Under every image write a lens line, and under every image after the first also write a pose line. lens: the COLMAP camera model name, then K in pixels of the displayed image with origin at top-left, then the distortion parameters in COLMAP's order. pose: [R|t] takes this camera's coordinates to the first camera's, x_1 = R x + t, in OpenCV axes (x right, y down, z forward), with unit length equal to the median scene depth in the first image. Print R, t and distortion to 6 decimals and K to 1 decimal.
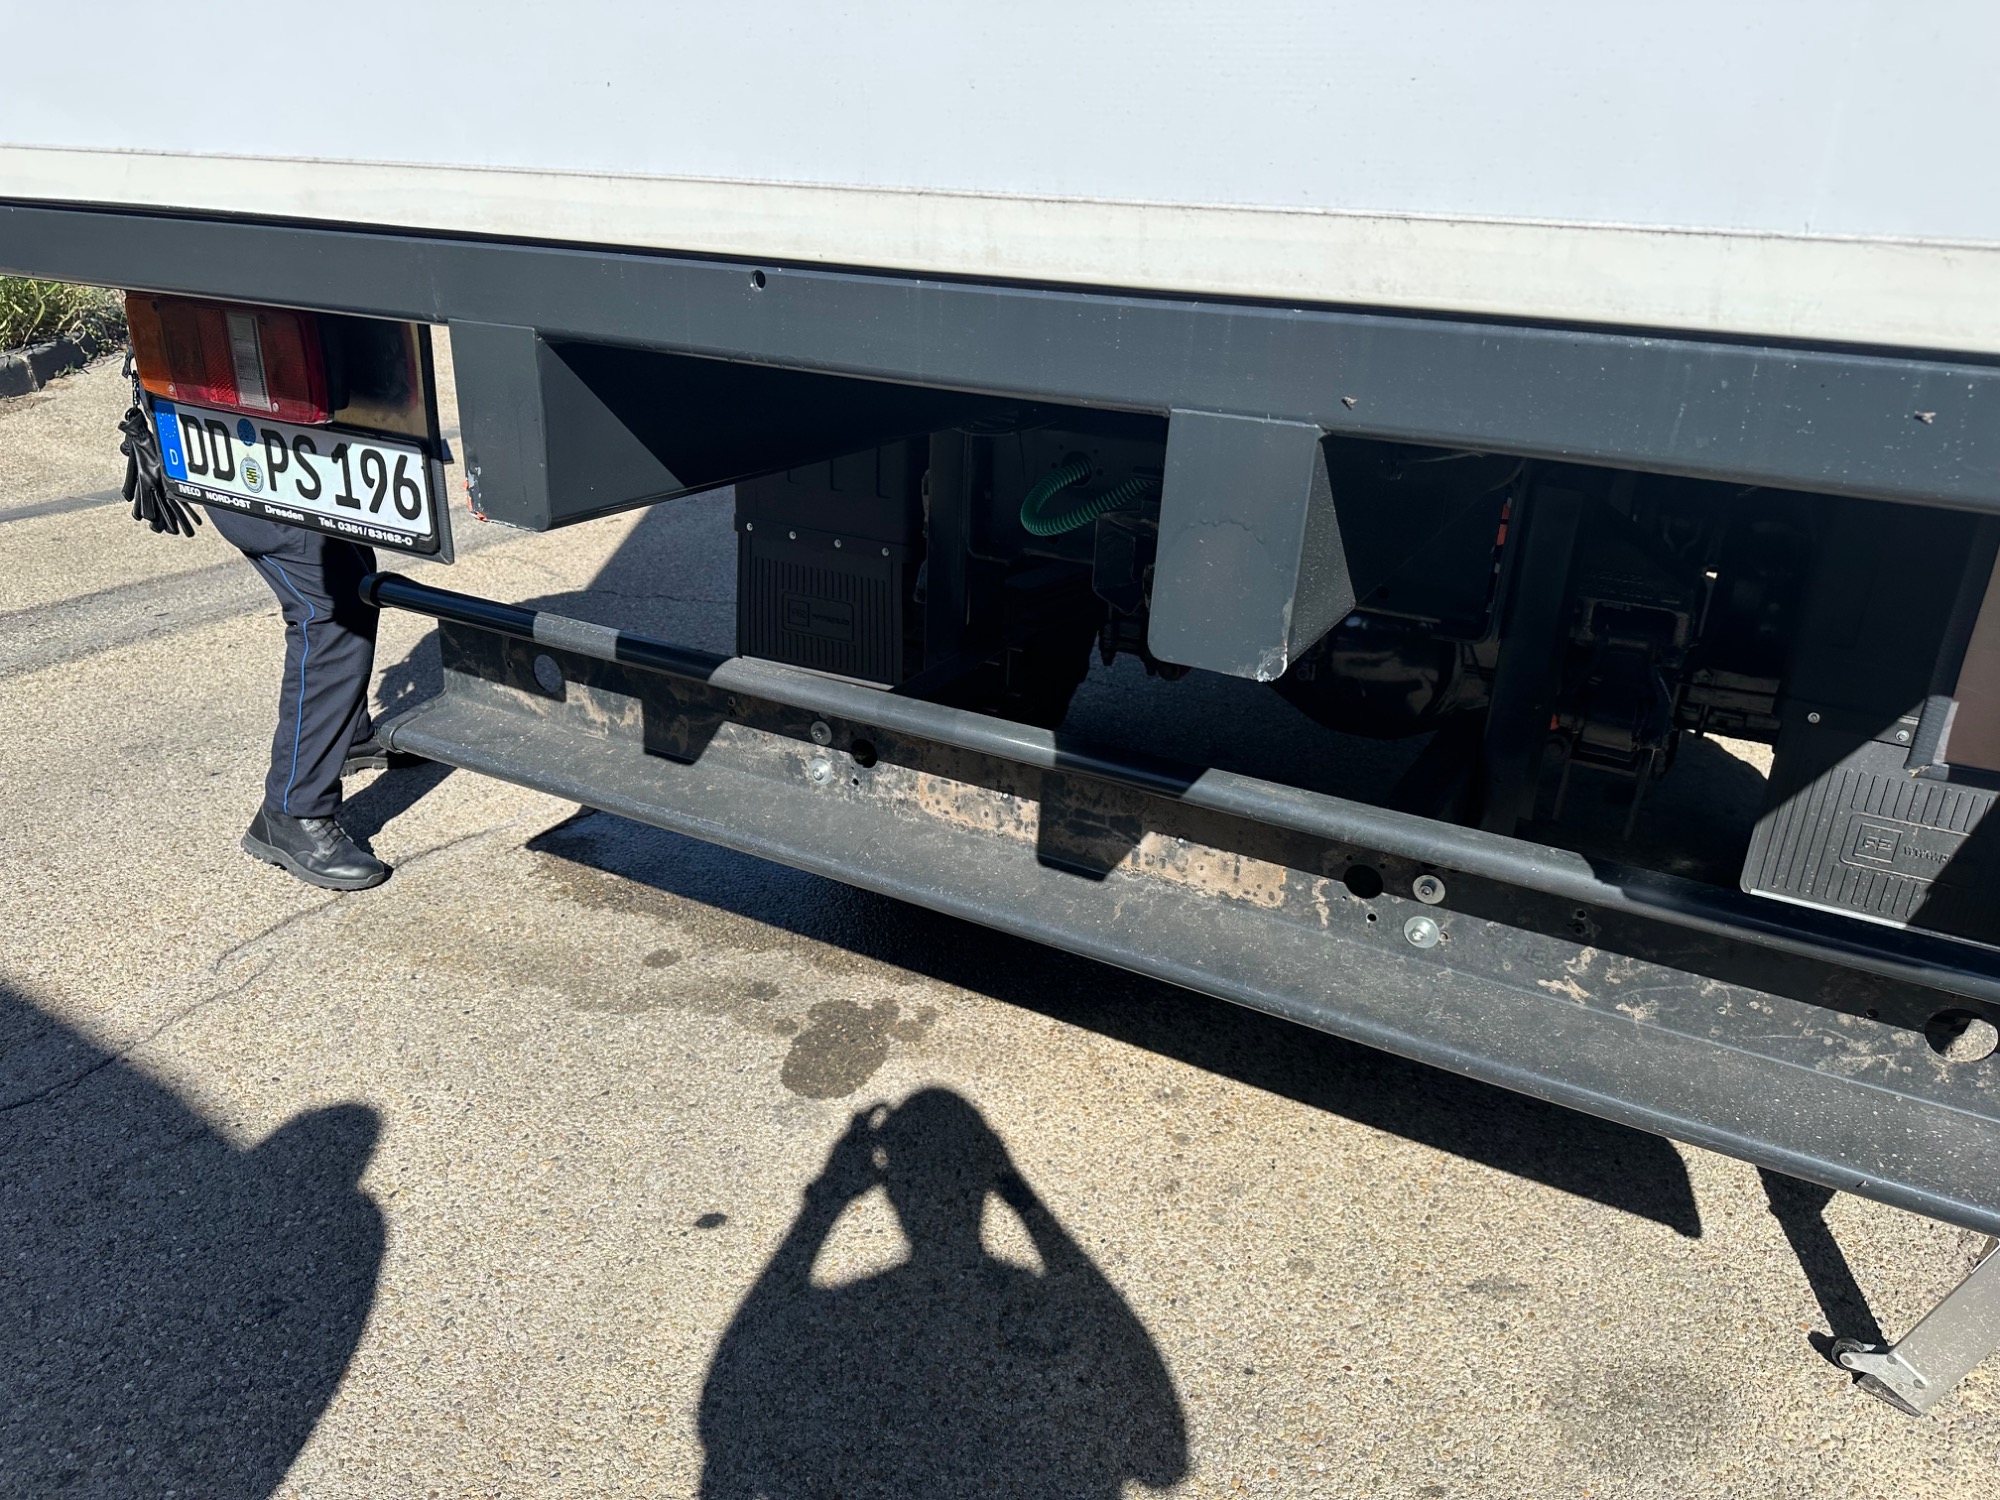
lens RADIAL K [[1439.1, 0, 988.4], [0, 1439.1, 732.3], [0, 0, 1]] dist [0.046001, -0.088770]
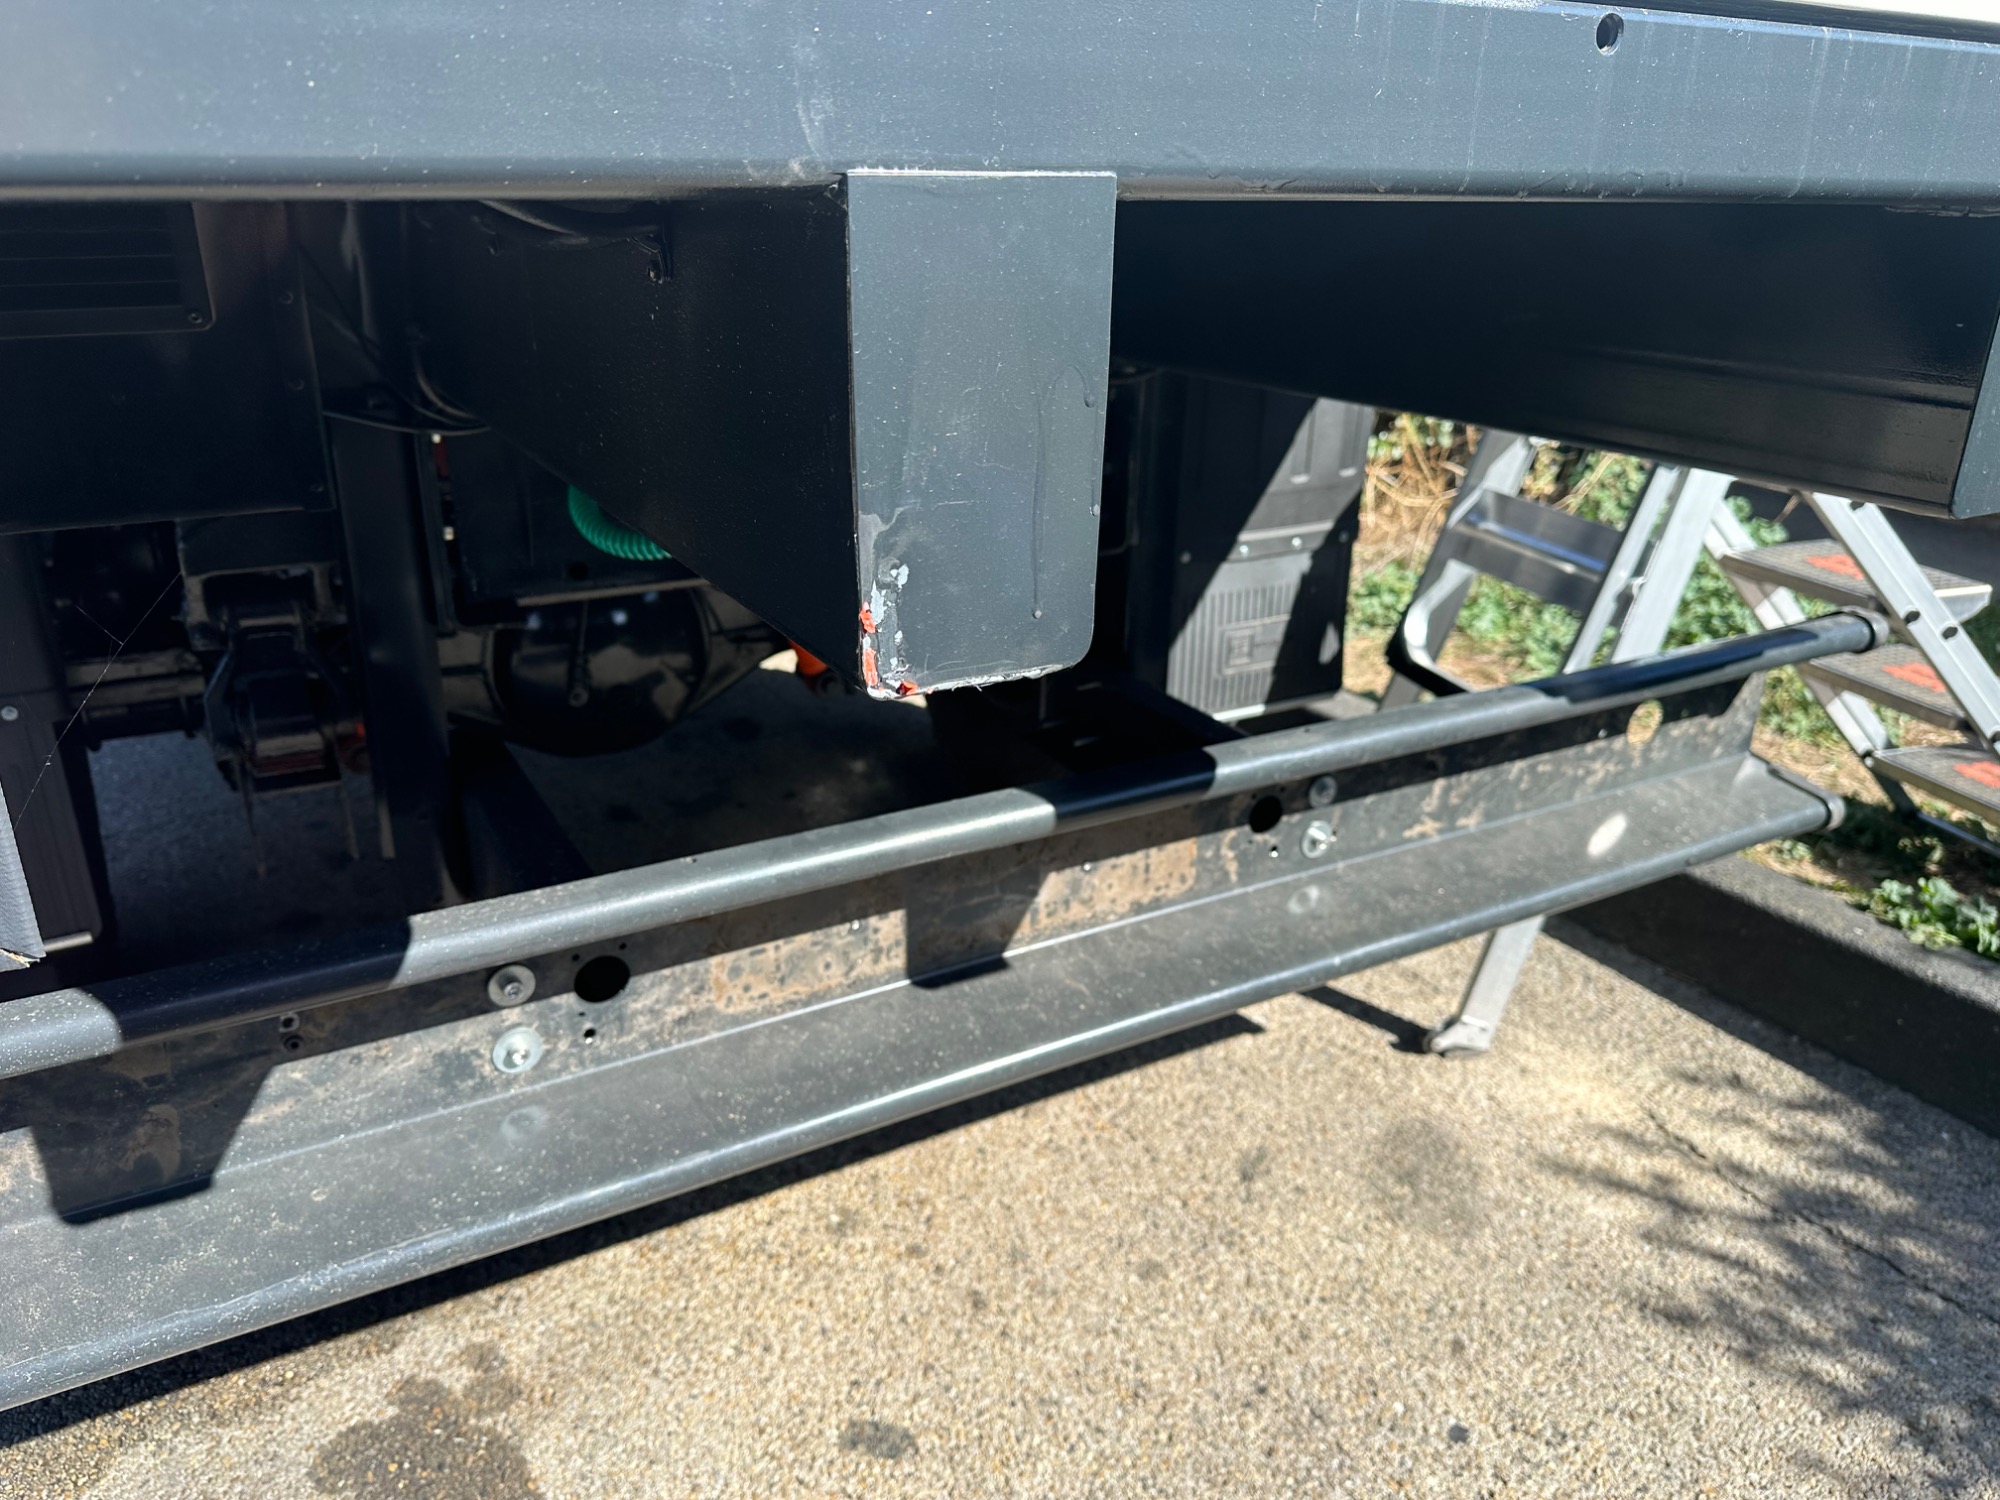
lens RADIAL K [[1439.1, 0, 980.8], [0, 1439.1, 738.6], [0, 0, 1]] dist [0.046001, -0.088770]
pose [[0.523068, -0.332899, 0.784588, -0.481733], [0.326642, 0.928574, 0.176227, -0.144481], [-0.787213, 0.164101, 0.594446, 0.552679]]
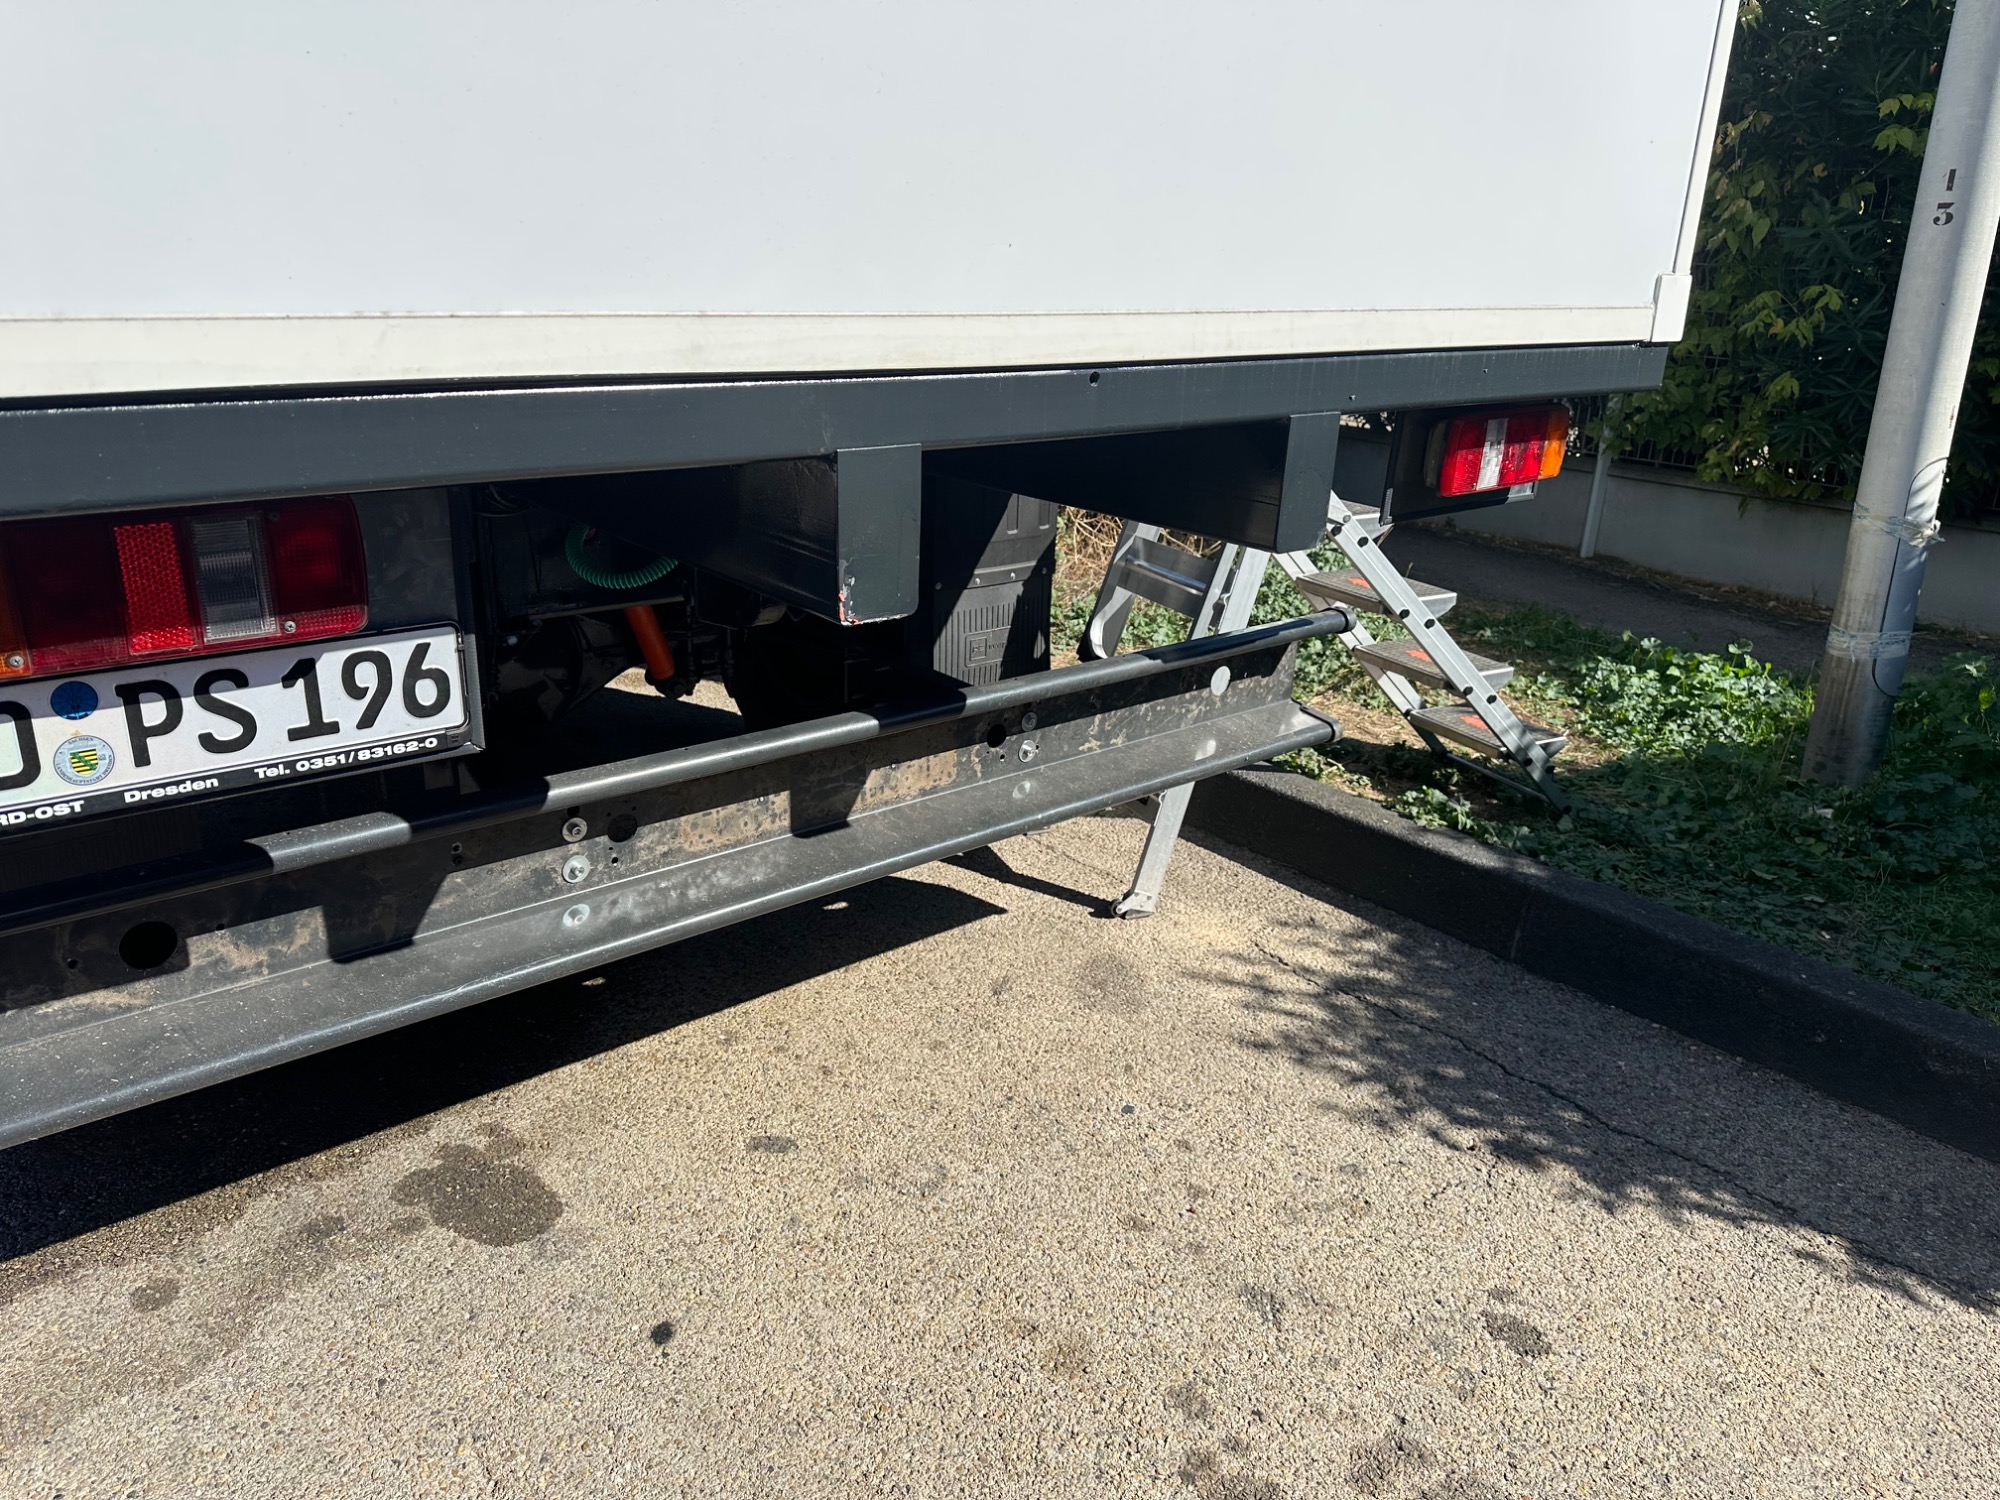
lens RADIAL K [[1439.1, 0, 1005.1], [0, 1439.1, 709.6], [0, 0, 1]] dist [0.046001, -0.088770]
pose [[0.349941, -0.310454, 0.883832, -0.964744], [0.327951, 0.924382, 0.194850, -0.192750], [-0.877490, 0.221667, 0.425293, 0.325963]]
